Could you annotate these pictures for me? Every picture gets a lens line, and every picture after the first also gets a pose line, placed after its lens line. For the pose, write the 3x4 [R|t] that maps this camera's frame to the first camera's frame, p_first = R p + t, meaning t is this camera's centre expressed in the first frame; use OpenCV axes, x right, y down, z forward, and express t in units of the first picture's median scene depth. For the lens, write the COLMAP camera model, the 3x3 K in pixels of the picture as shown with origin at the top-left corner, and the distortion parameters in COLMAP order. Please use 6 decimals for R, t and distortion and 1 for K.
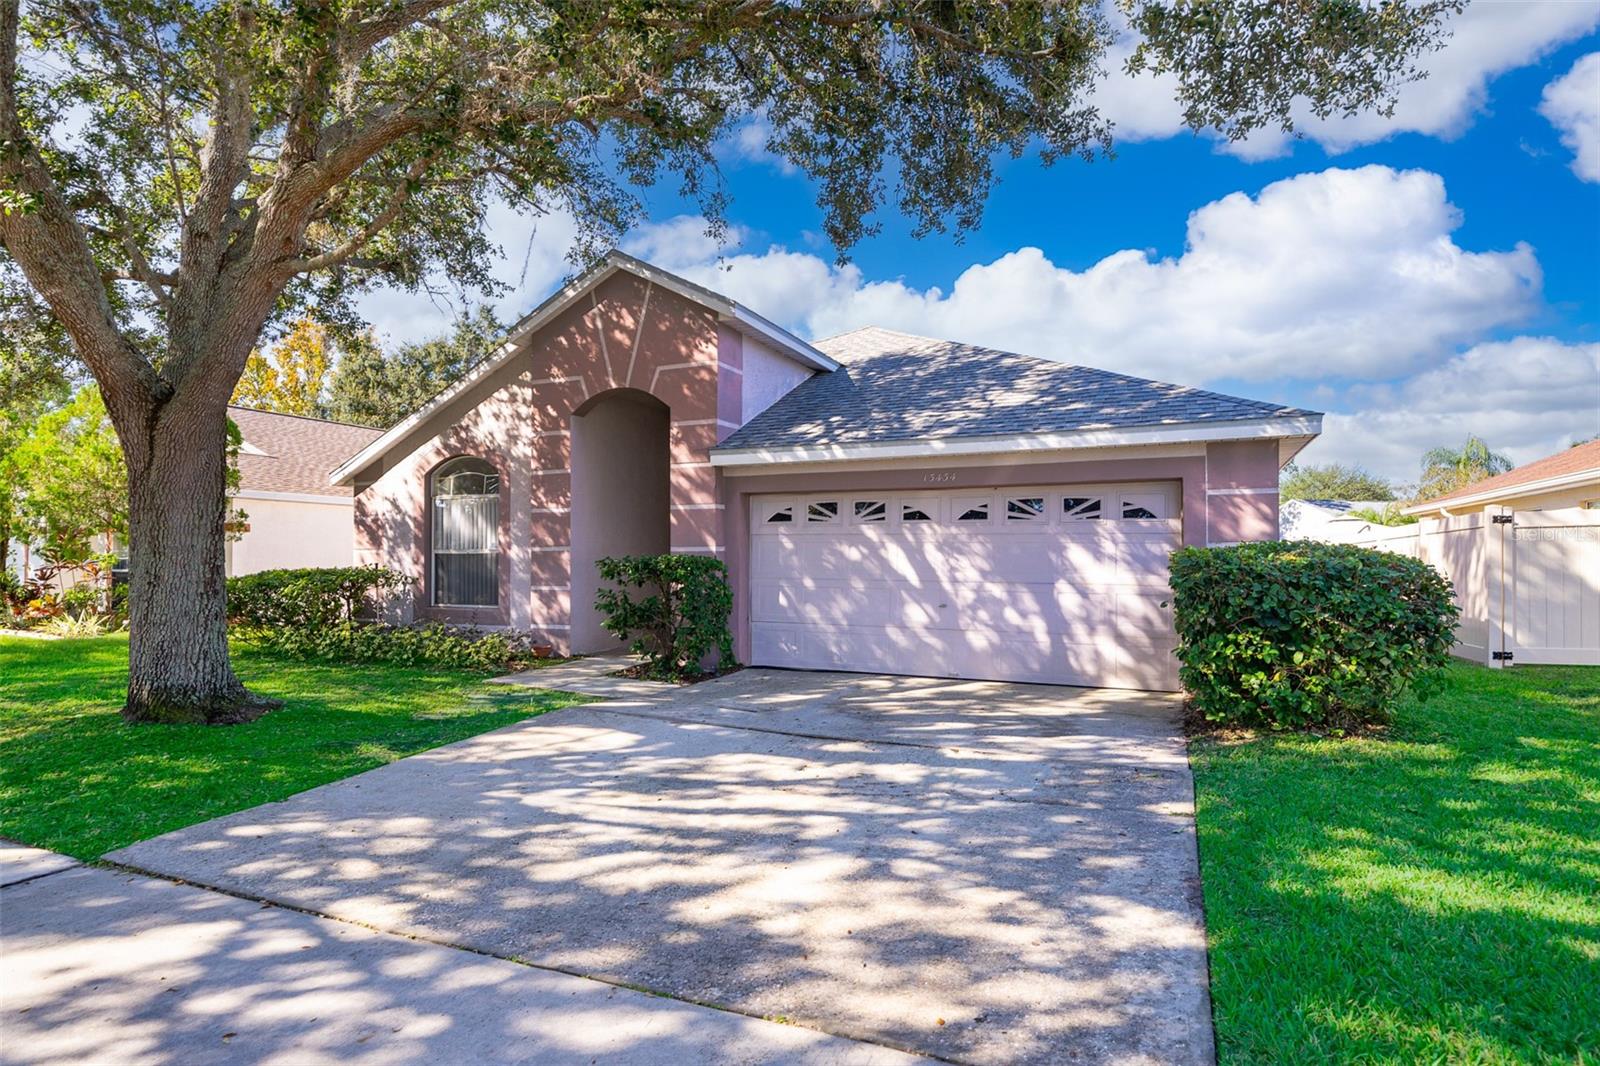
lens RADIAL K [[804.0, 0, 777.9], [0, 804.0, 554.9], [0, 0, 1]] dist [-0.001767, 0.002870]
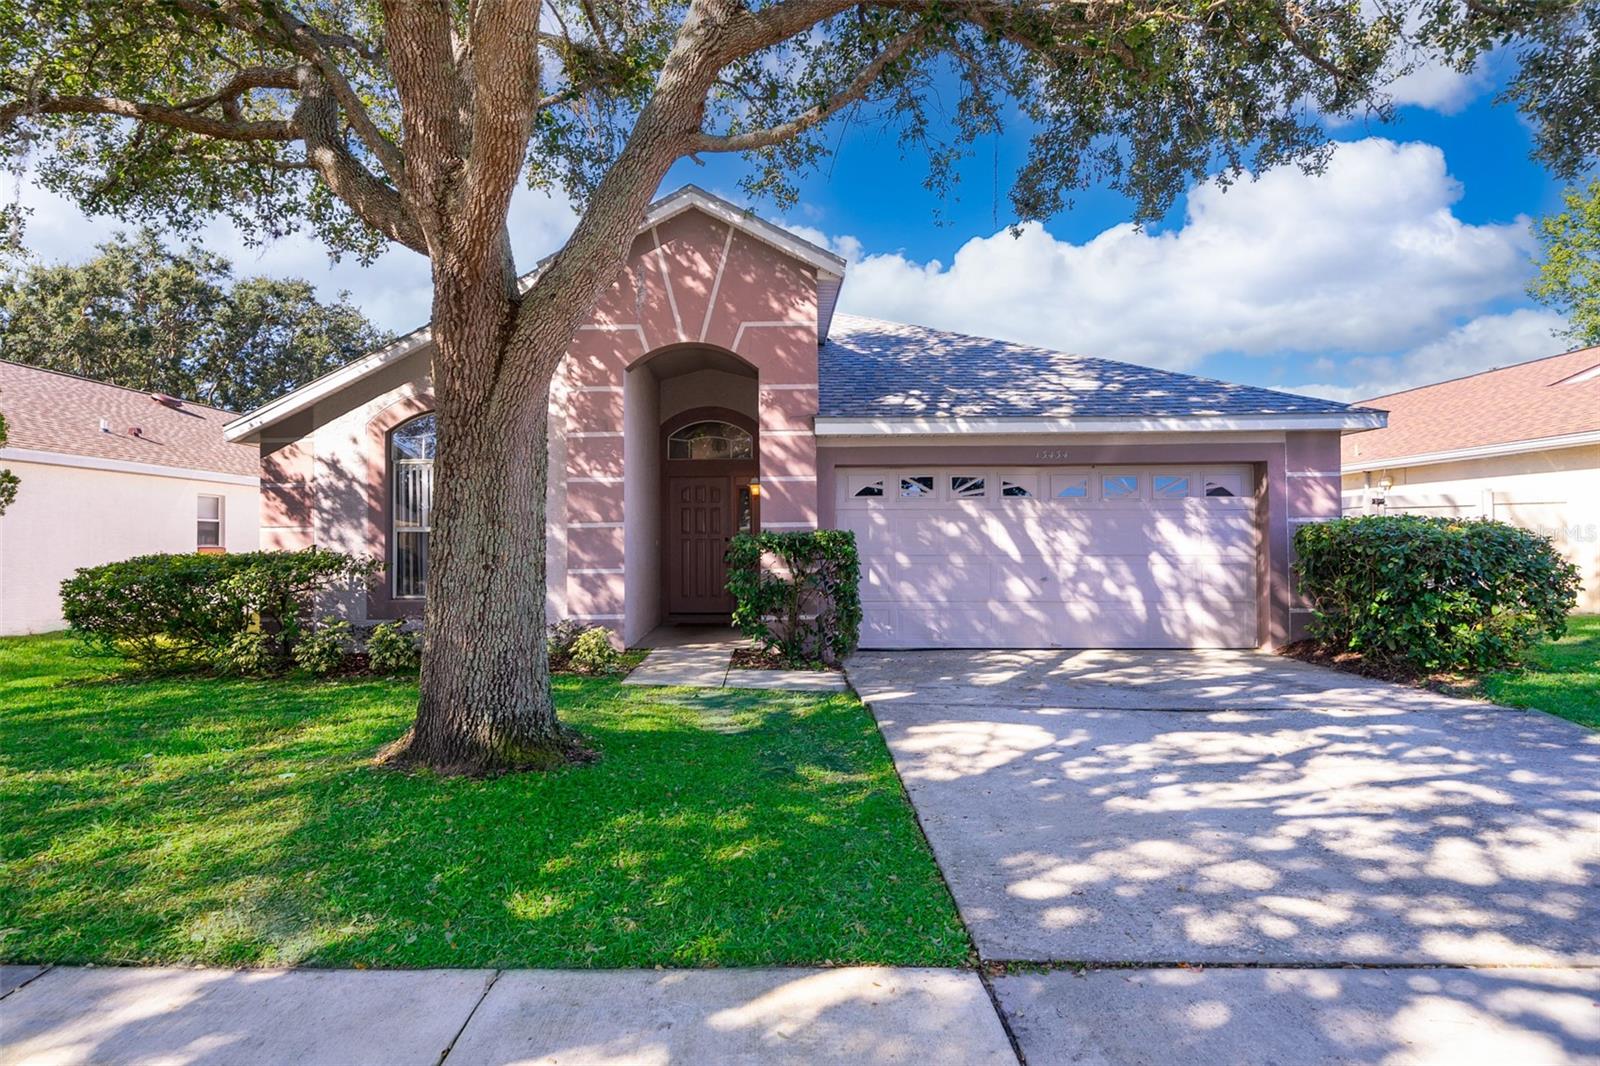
lens RADIAL K [[804.0, 0, 758.6], [0, 804.0, 531.8], [0, 0, 1]] dist [-0.001767, 0.002870]
pose [[0.929662, -0.002740, 0.368403, -0.471609], [0.005484, 0.999964, -0.006400, 0.006302], [-0.368373, 0.007970, 0.929644, 0.161313]]
